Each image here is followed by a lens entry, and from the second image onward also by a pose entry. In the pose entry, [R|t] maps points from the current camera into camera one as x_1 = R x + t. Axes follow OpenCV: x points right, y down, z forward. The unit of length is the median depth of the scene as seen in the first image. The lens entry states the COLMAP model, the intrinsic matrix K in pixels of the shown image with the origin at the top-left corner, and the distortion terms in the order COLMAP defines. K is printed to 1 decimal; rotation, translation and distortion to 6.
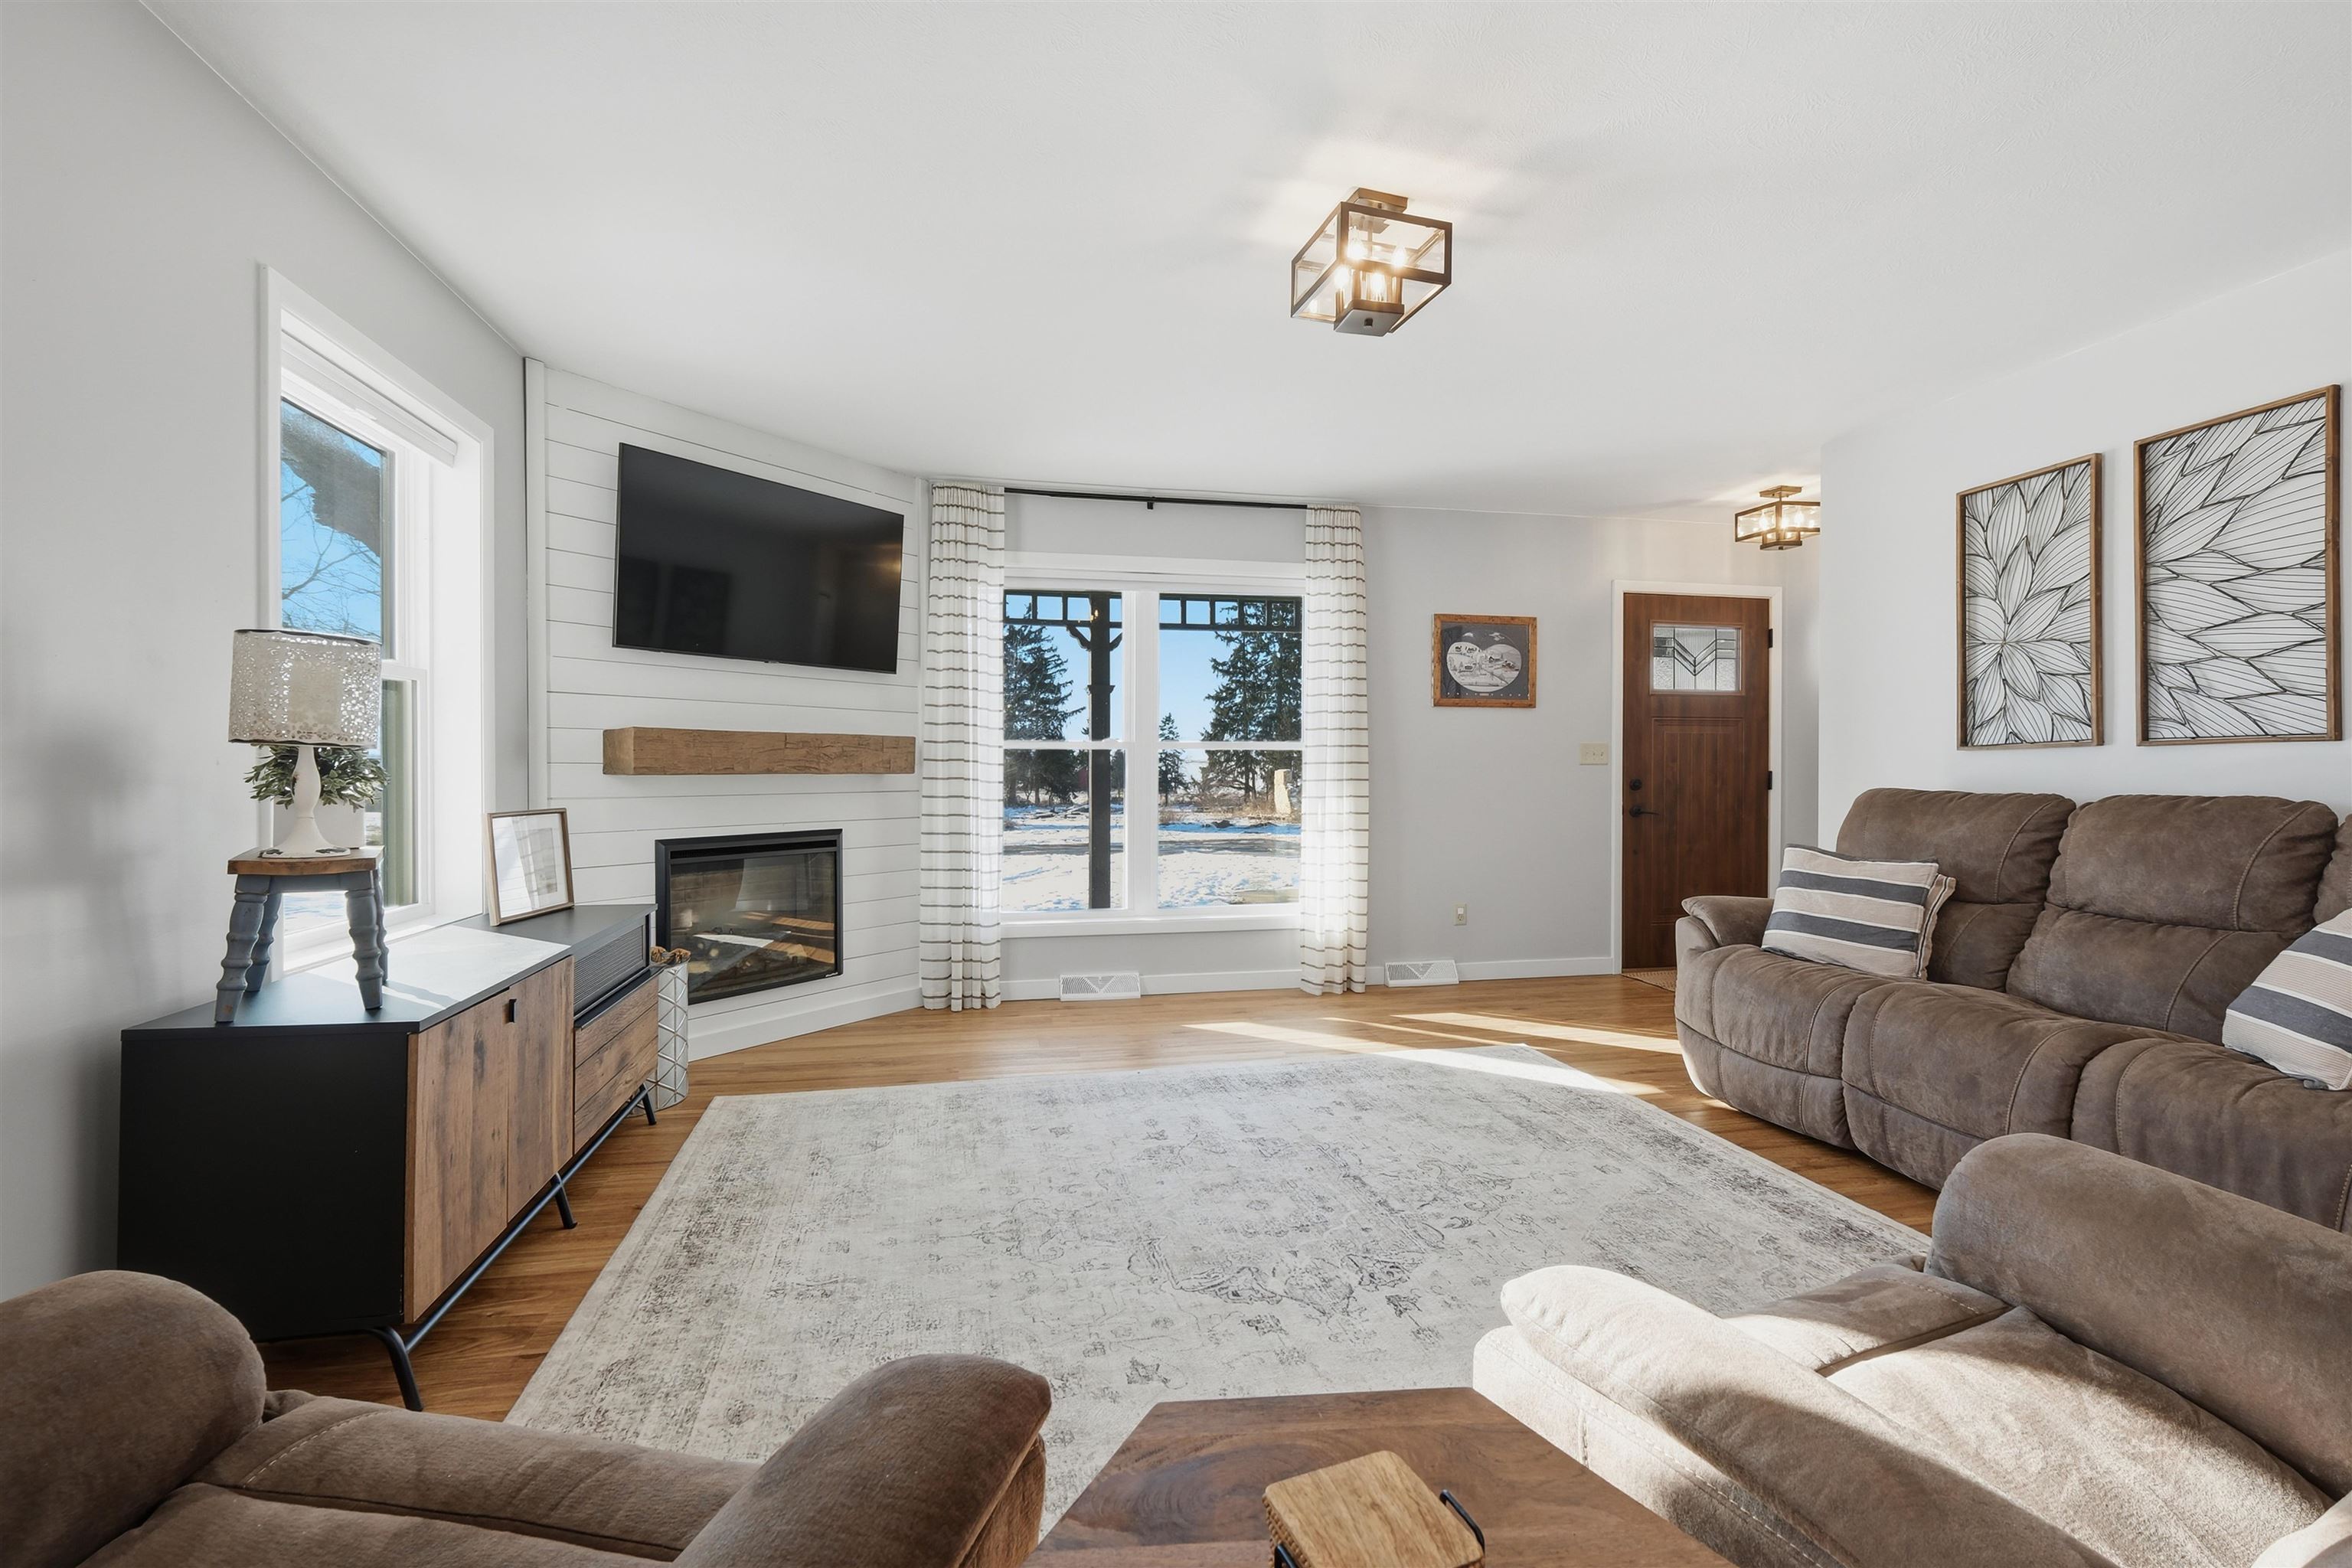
lens RADIAL K [[1025.5, 0, 1181.4], [0, 1025.5, 765.3], [0, 0, 1]] dist [-0.003712, -0.000252]
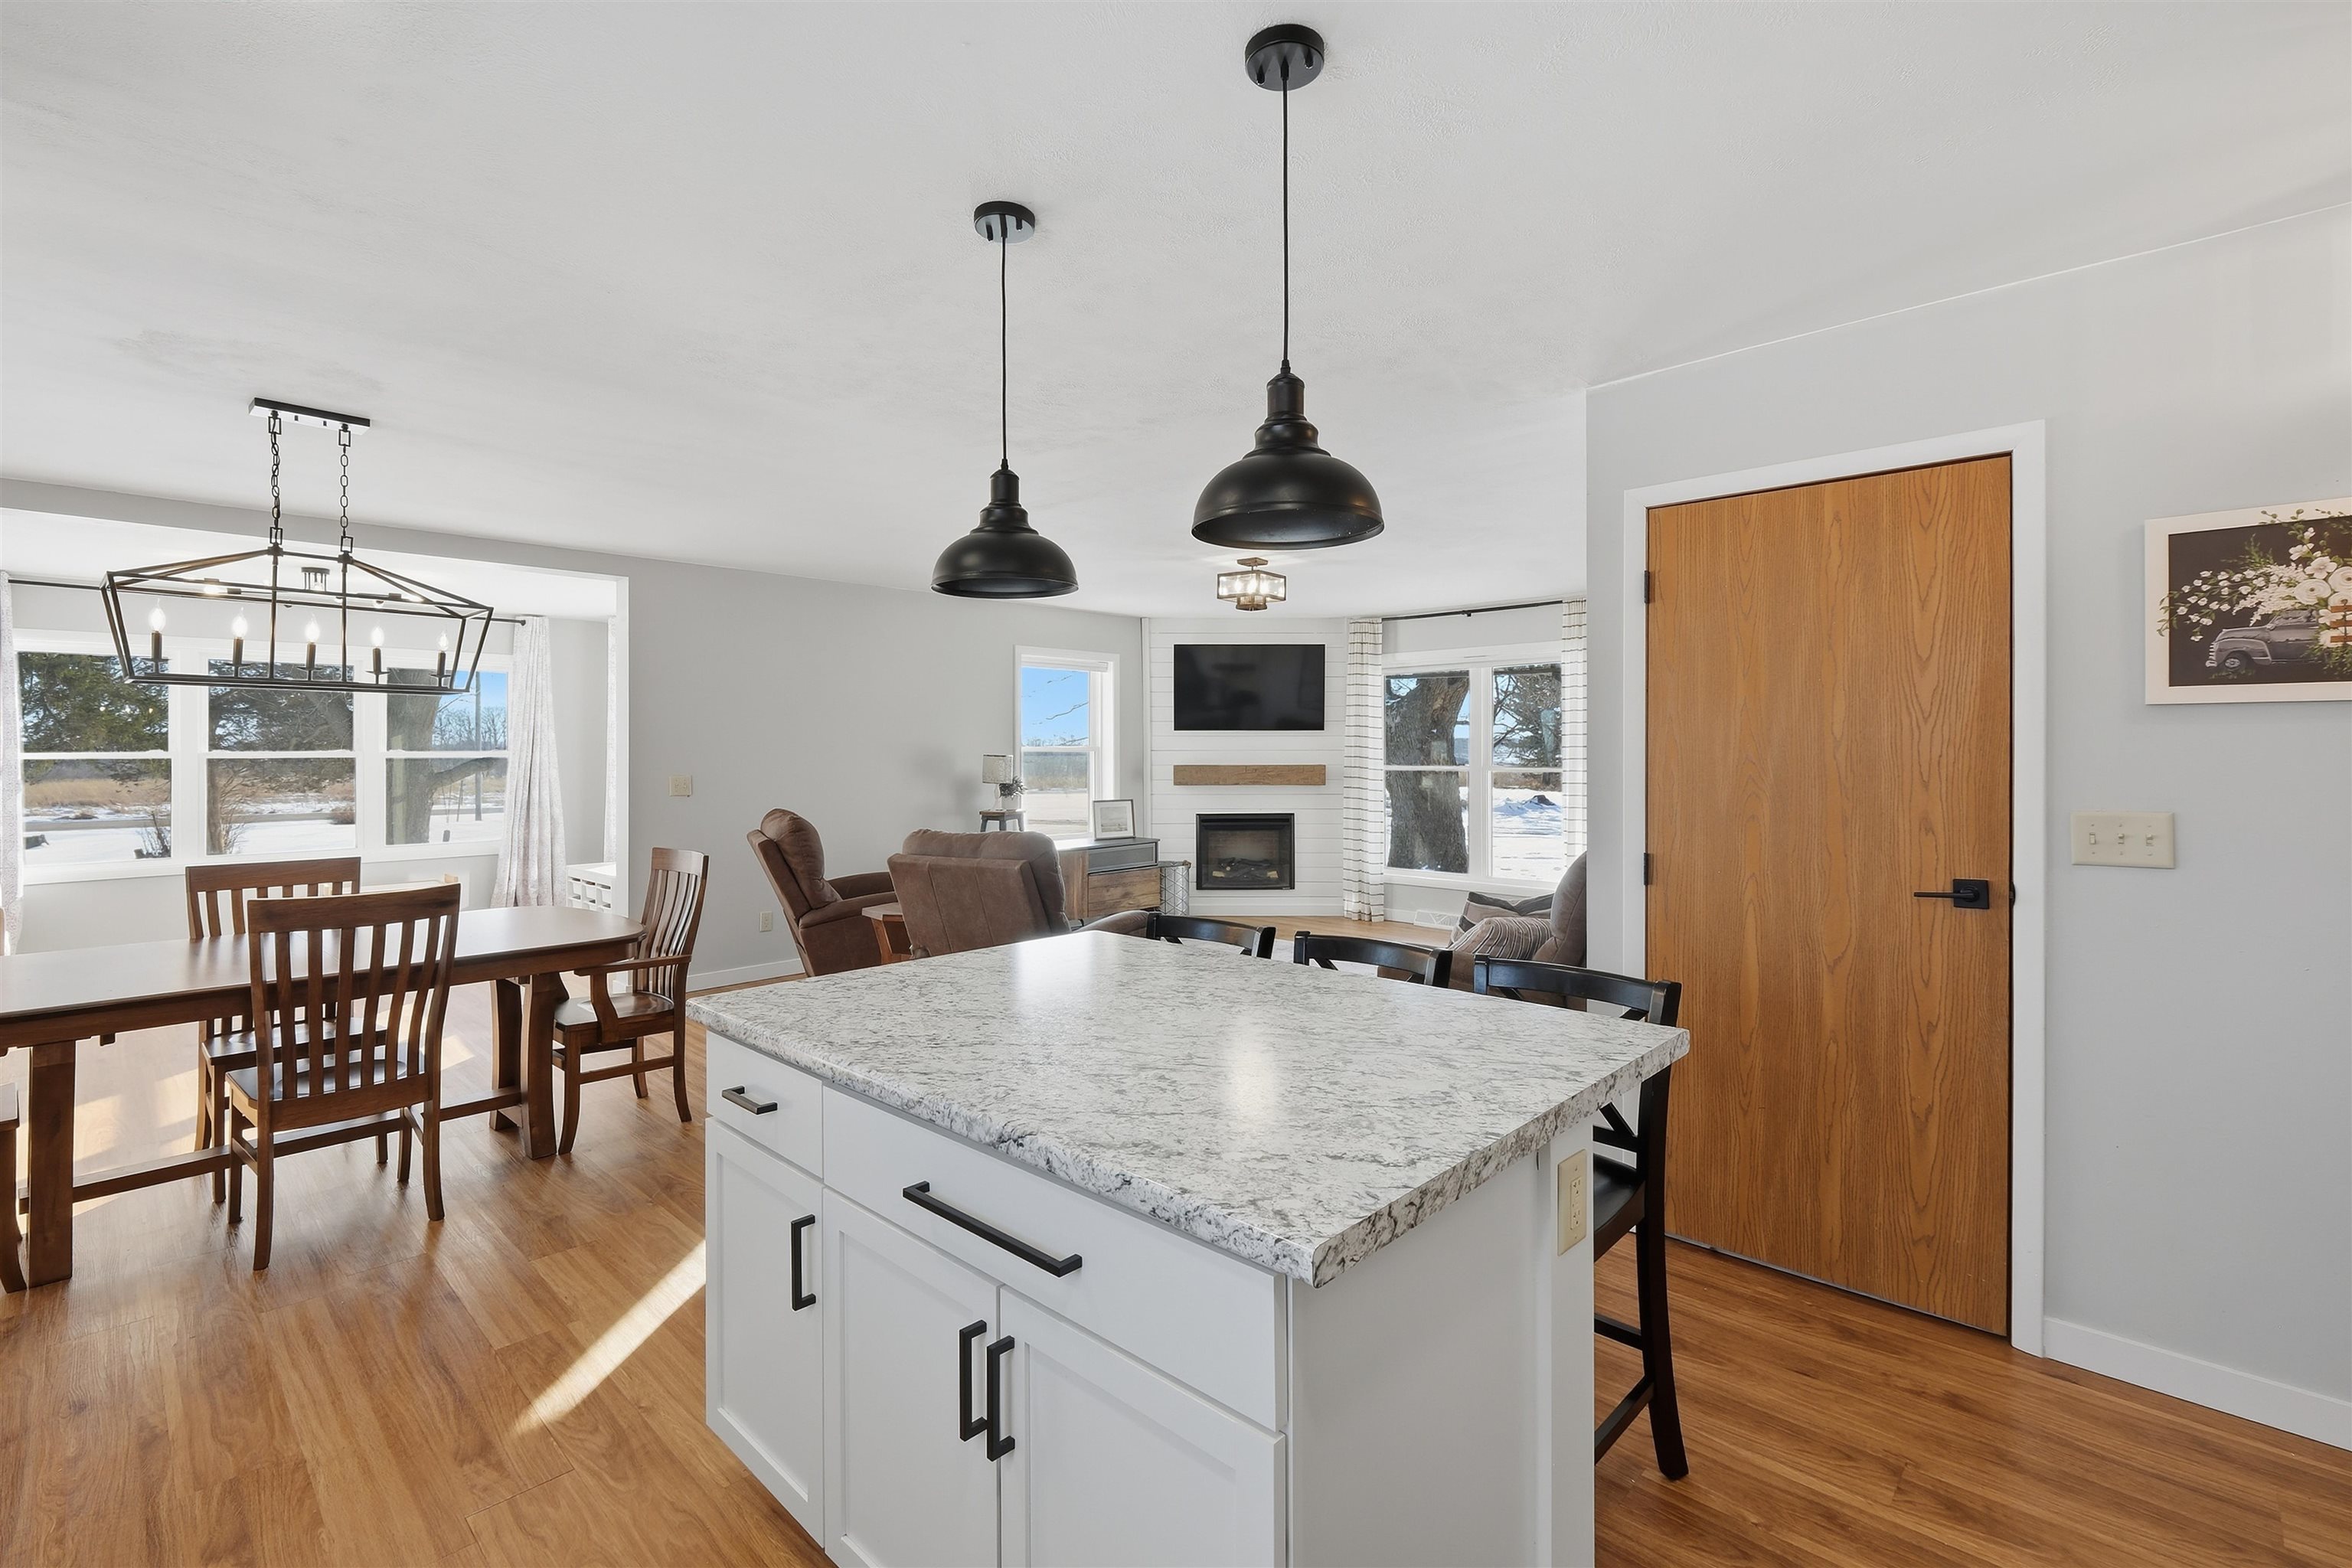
lens RADIAL K [[1030.8, 0, 1183.1], [0, 1030.8, 748.7], [0, 0, 1]] dist [-0.000942, -0.000170]
pose [[0.576249, -0.003368, -0.817267, 1.061087], [0.003907, 0.999991, -0.001366, -0.053795], [0.817265, -0.002406, 0.576258, -0.263318]]
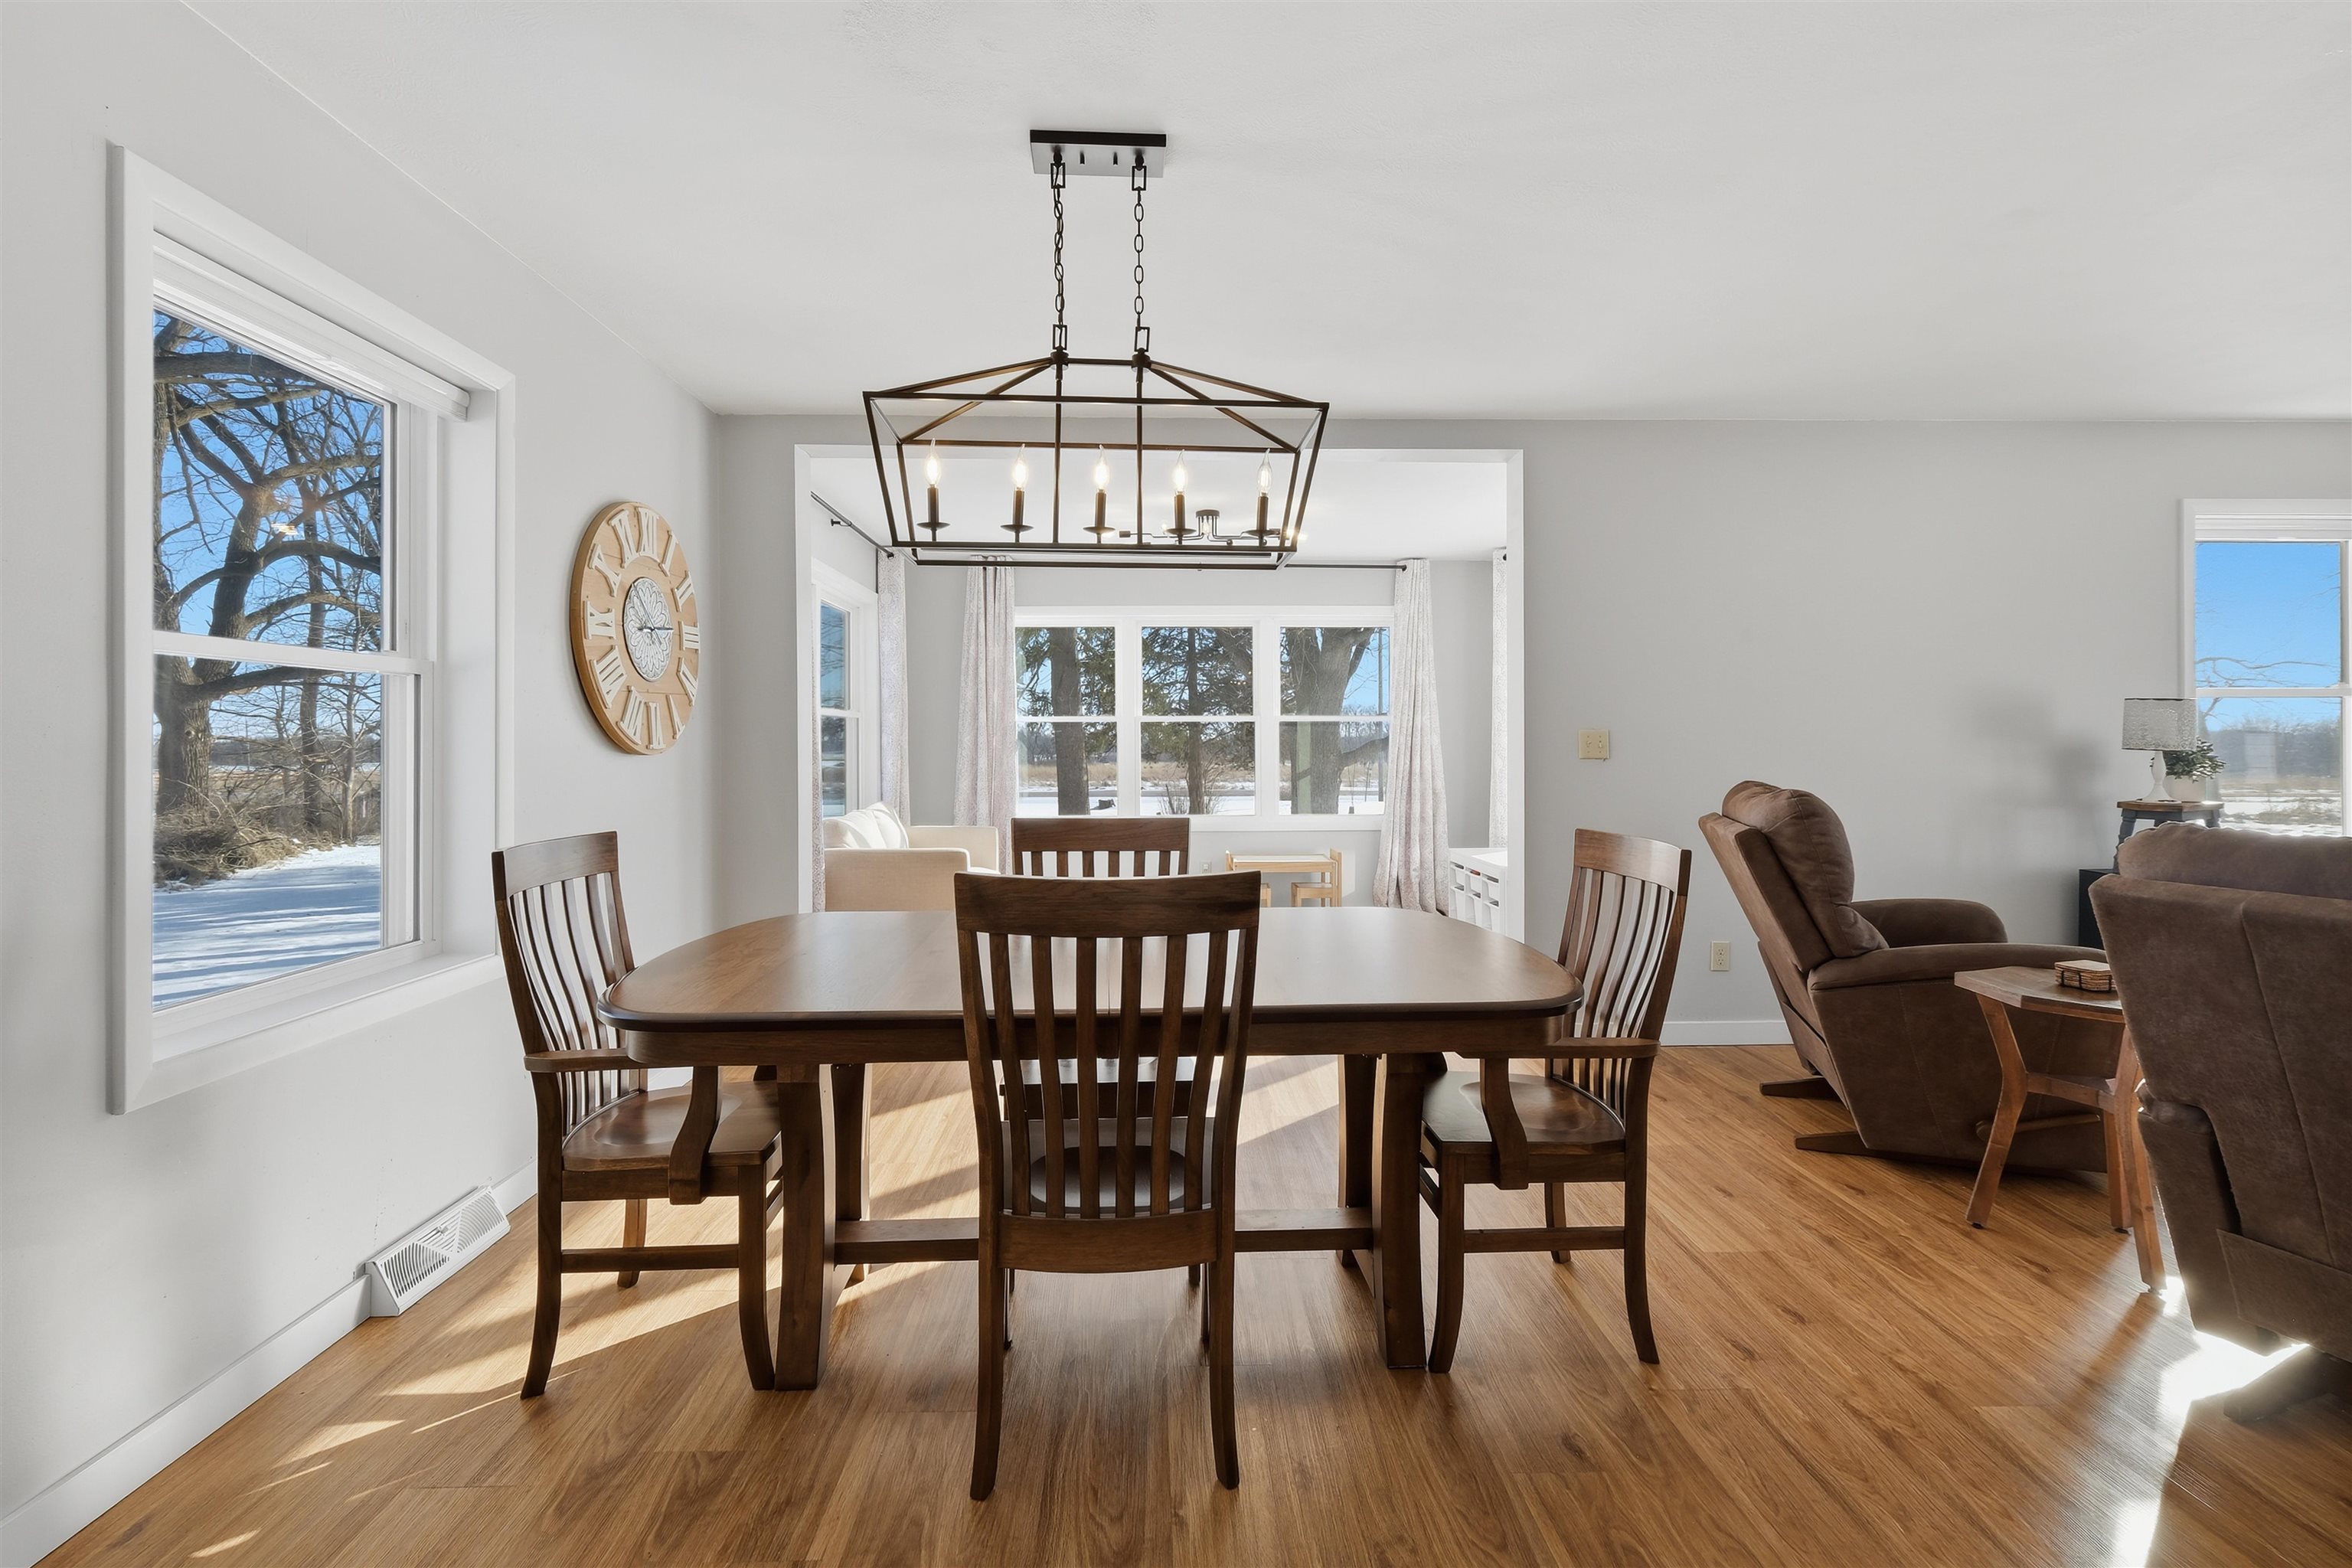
lens RADIAL K [[1068.1, 0, 1169.3], [0, 1068.1, 741.9], [0, 0, 1]] dist [0.000113, 0.000110]
pose [[-0.183239, -0.002463, -0.983065, 0.624158], [0.006080, 0.999975, -0.003639, -0.013412], [0.983050, -0.006644, -0.183220, -0.225617]]
